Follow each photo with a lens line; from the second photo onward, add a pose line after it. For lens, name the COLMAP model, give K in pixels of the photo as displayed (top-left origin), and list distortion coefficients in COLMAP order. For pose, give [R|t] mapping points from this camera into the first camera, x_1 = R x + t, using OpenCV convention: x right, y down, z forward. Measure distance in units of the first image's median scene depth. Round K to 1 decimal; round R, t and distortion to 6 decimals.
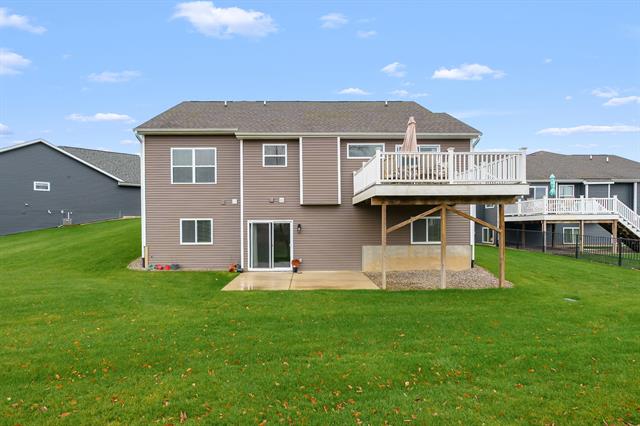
lens RADIAL K [[320.7, 0, 320.1], [0, 320.7, 224.4], [0, 0, 1]] dist [0.000594, 0.000020]
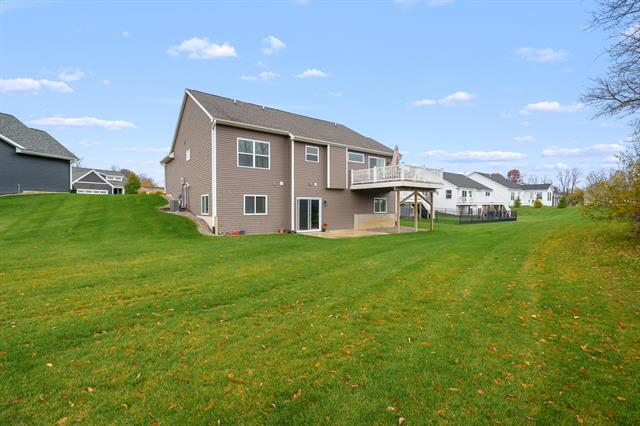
lens RADIAL K [[291.3, 0, 324.1], [0, 291.3, 211.3], [0, 0, 1]] dist [0.000019, 0.000047]
pose [[0.795396, -0.002810, 0.606083, -0.914713], [-0.001432, 0.999978, 0.006515, 0.041584], [-0.606088, -0.006050, 0.795375, -0.113558]]
